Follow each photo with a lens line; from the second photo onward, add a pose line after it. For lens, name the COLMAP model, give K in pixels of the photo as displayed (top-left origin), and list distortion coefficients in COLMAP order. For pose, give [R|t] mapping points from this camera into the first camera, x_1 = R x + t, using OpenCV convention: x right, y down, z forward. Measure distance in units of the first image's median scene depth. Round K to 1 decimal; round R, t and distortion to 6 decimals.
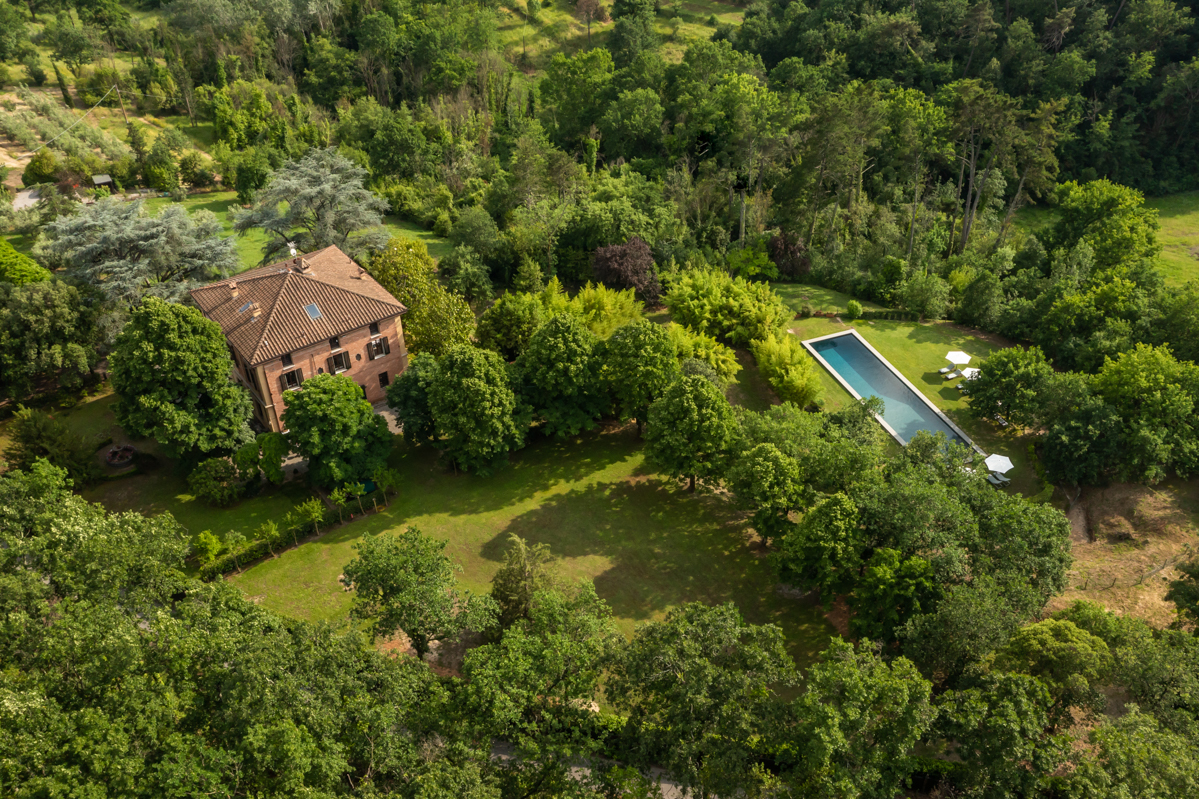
lens RADIAL K [[1111.5, 0, 599.5], [0, 1111.5, 477.6], [0, 0, 1]] dist [-0.007539, 0.004356]
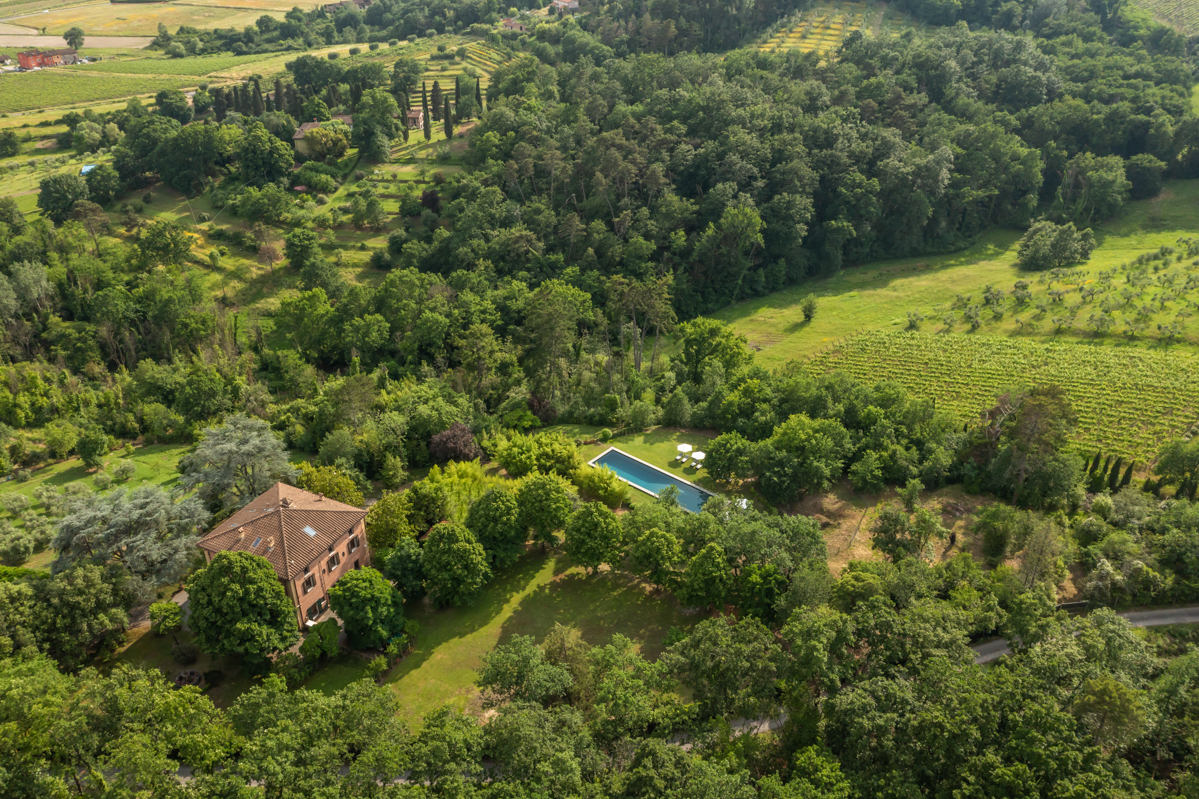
lens RADIAL K [[971.7, 0, 599.5], [0, 971.7, 399.5], [0, 0, 1]] dist [-0.000182, -0.001800]
pose [[0.885937, -0.226052, 0.404990, -0.364998], [0.293395, 0.949422, -0.111881, -0.058695], [-0.359215, 0.217941, 0.907450, -0.259212]]
